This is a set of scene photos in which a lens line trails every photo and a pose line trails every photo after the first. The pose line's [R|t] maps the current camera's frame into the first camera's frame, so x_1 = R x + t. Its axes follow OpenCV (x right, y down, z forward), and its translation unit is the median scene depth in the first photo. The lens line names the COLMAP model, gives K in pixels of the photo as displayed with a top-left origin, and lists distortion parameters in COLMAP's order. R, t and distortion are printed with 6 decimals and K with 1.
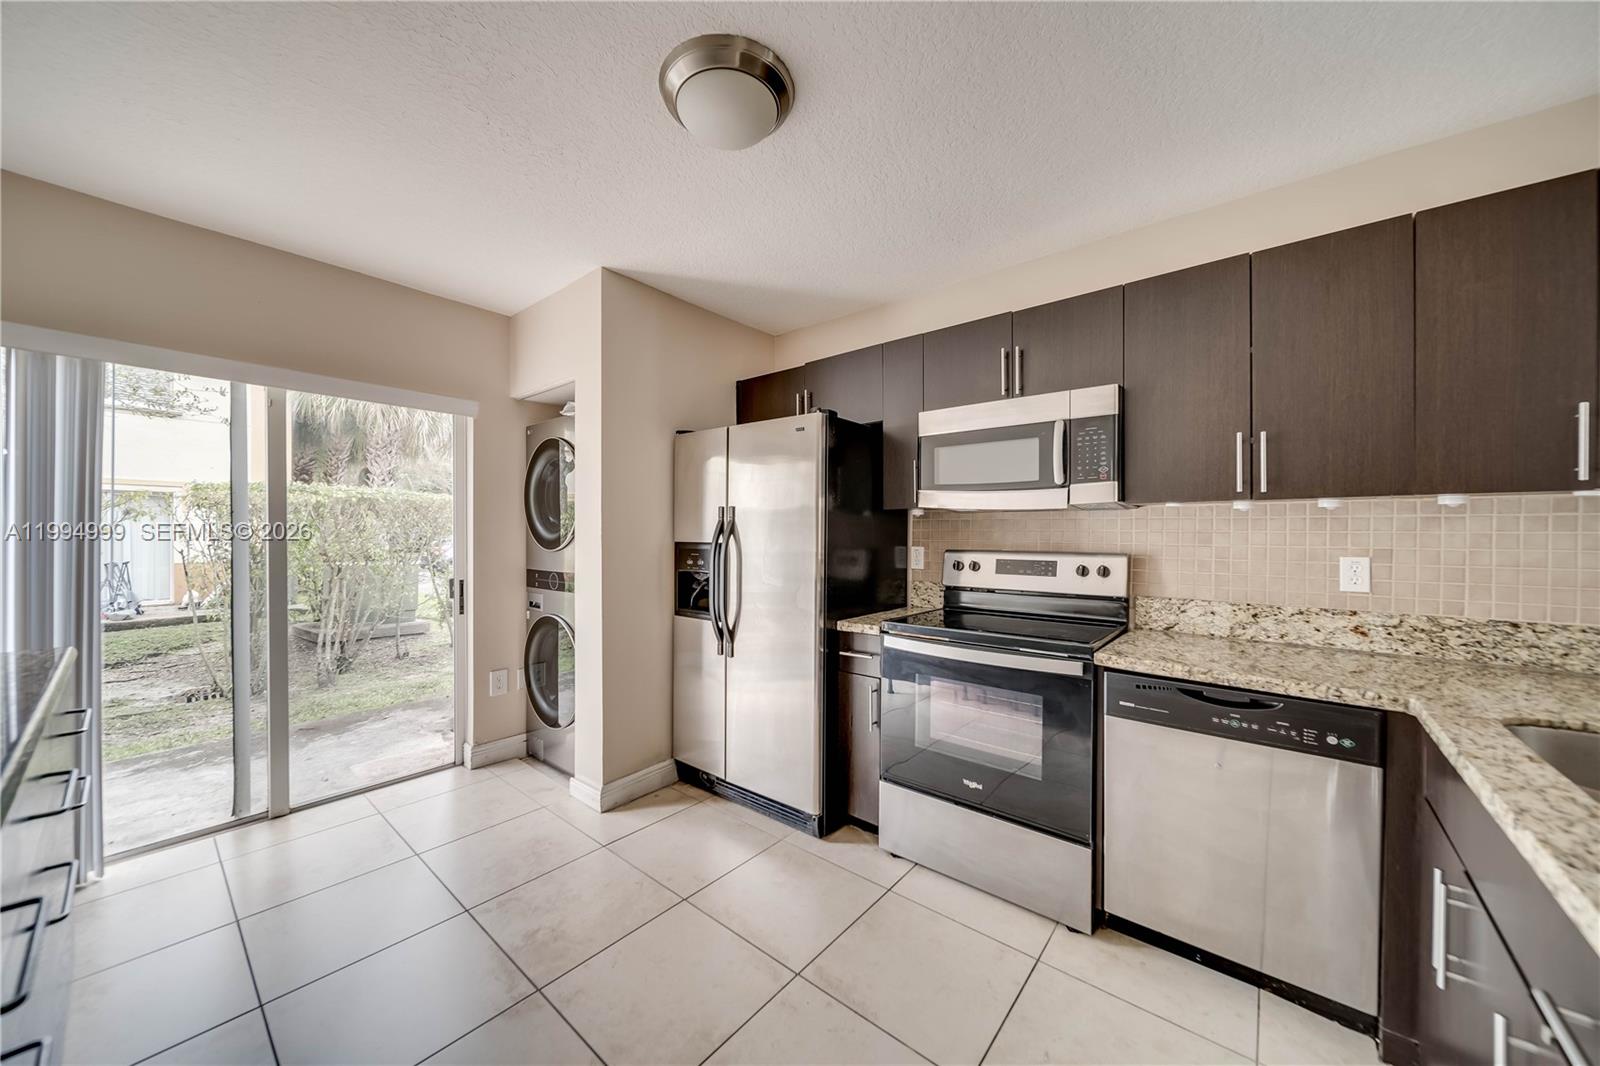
lens RADIAL K [[563.9, 0, 794.0], [0, 563.9, 535.6], [0, 0, 1]] dist [-0.001154, -0.000962]
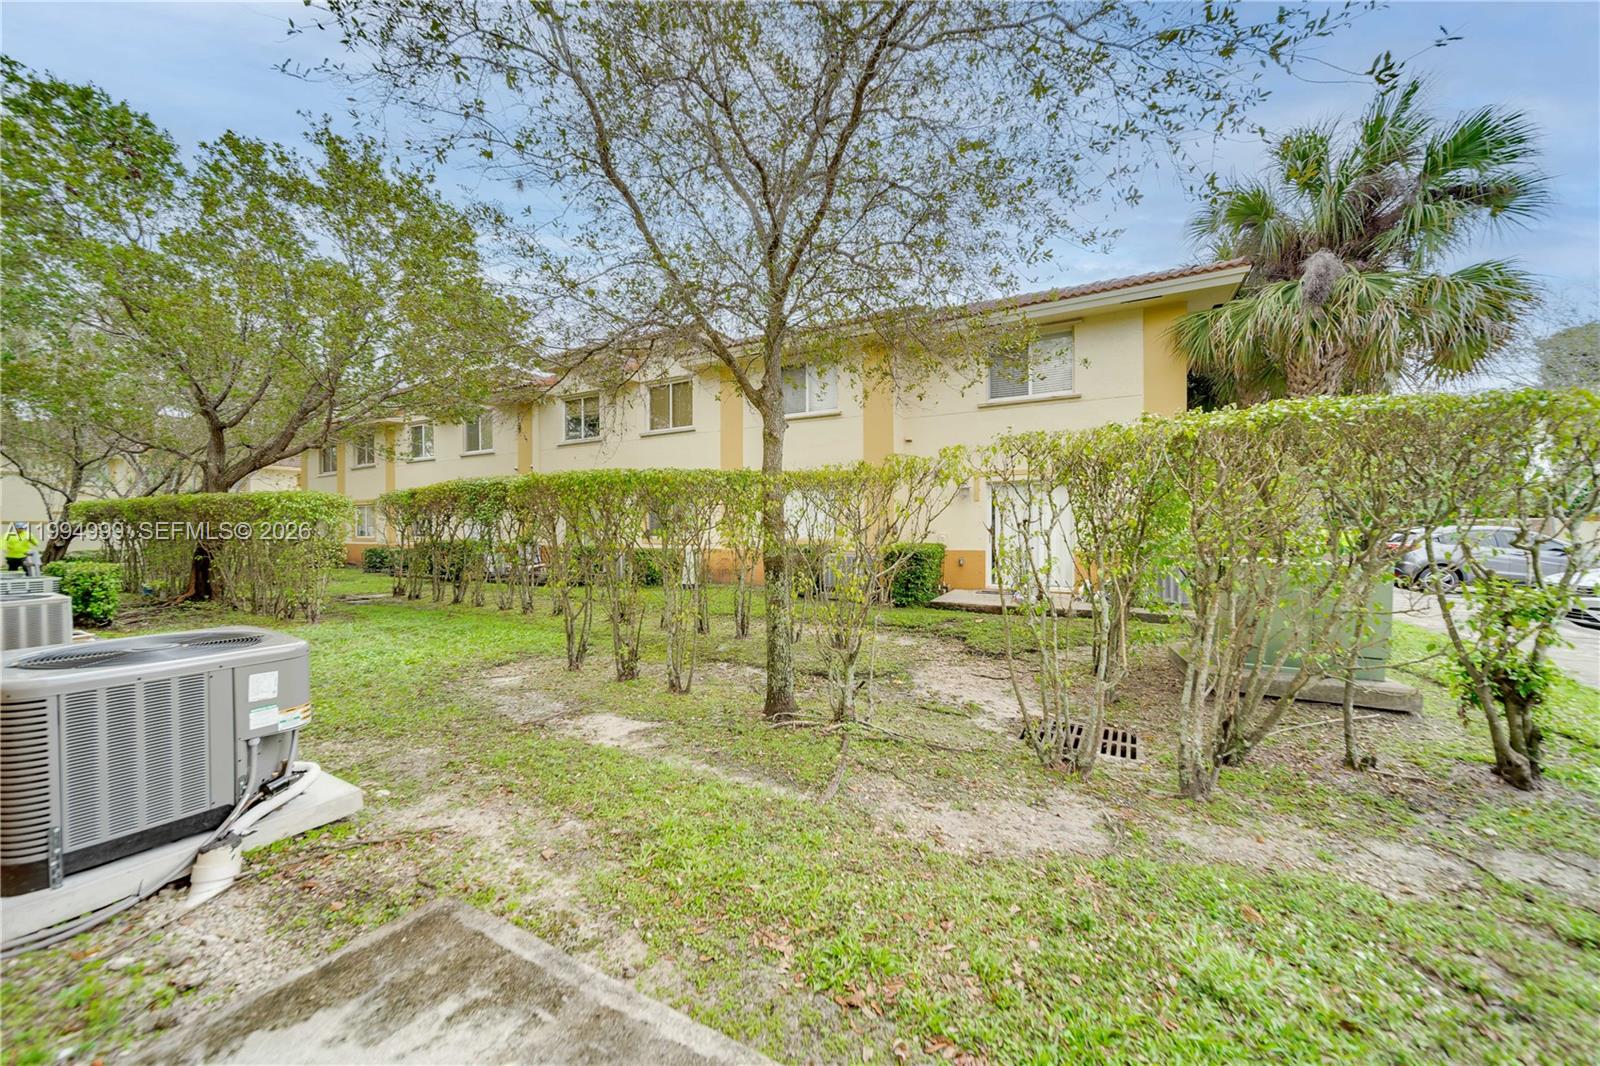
lens RADIAL K [[563.9, 0, 795.2], [0, 563.9, 533.5], [0, 0, 1]] dist [-0.001154, -0.000962]
pose [[0.198756, 0.002933, -0.980045, -1.050094], [-0.000939, 0.999996, 0.002803, 0.074055], [0.980049, 0.000363, 0.198758, 1.419151]]
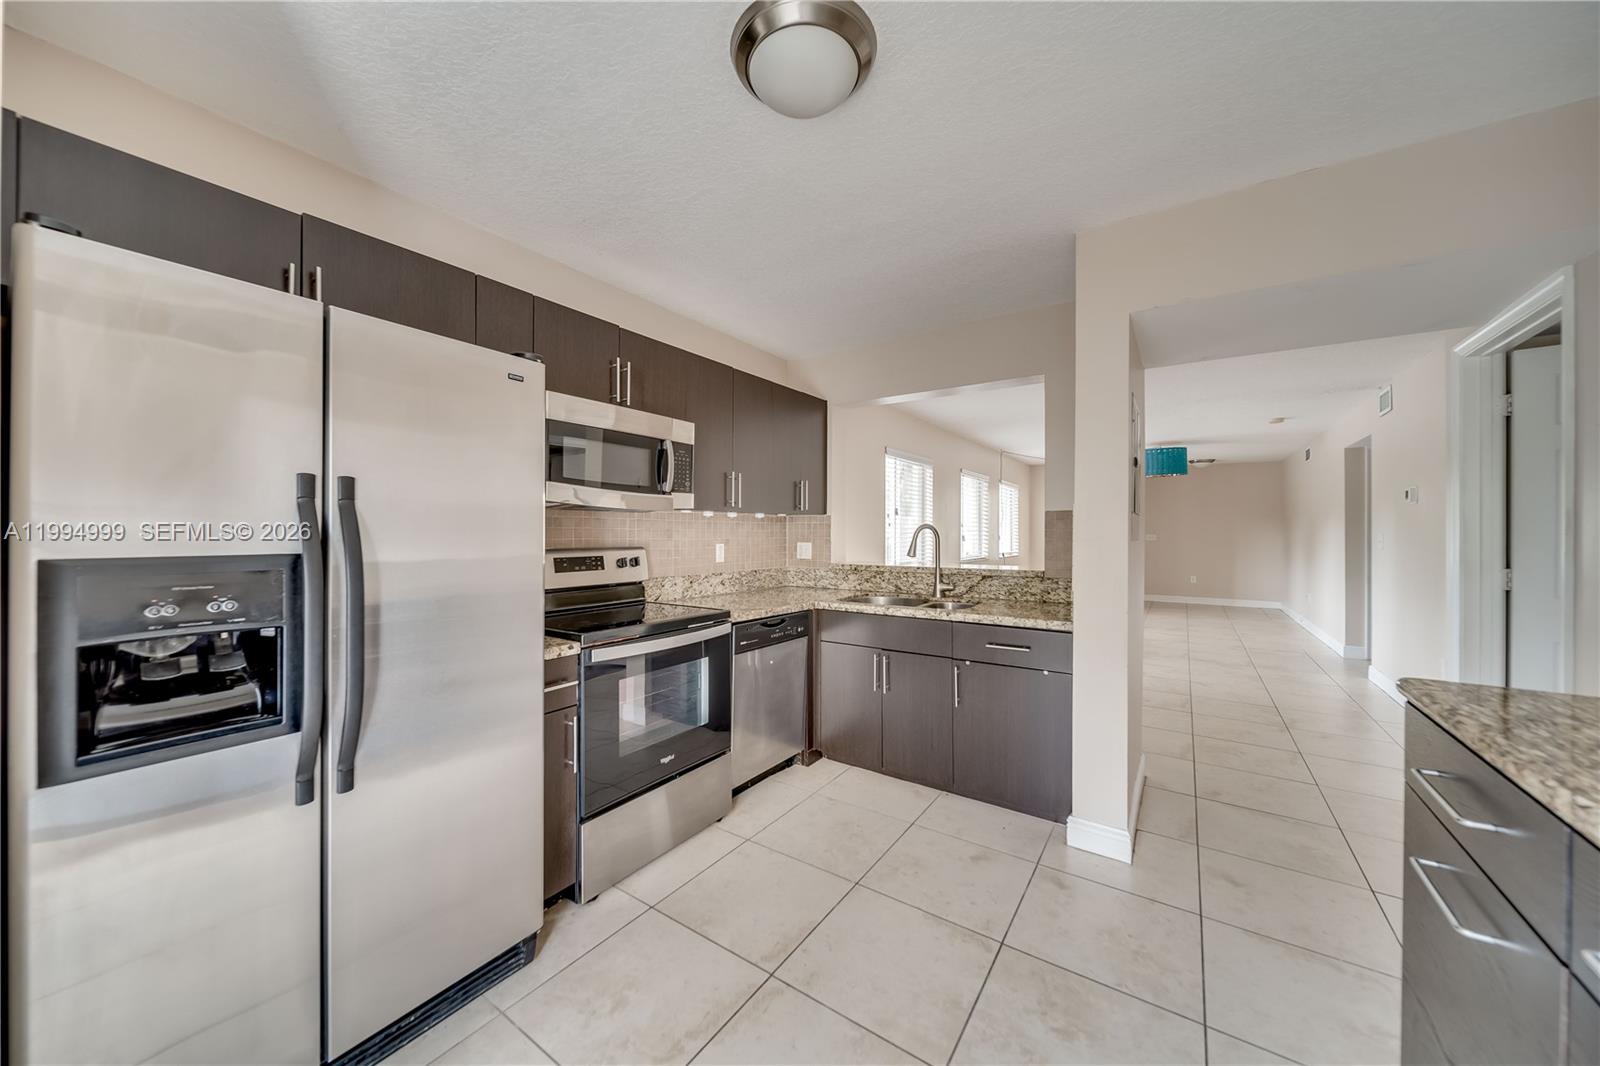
lens RADIAL K [[563.9, 0, 792.4], [0, 563.9, 529.5], [0, 0, 1]] dist [-0.001154, -0.000962]
pose [[-0.092003, 0.000189, 0.995759, -0.637533], [0.001751, 0.999998, -0.000028, -0.005901], [-0.995757, 0.001741, -0.092003, 0.678755]]
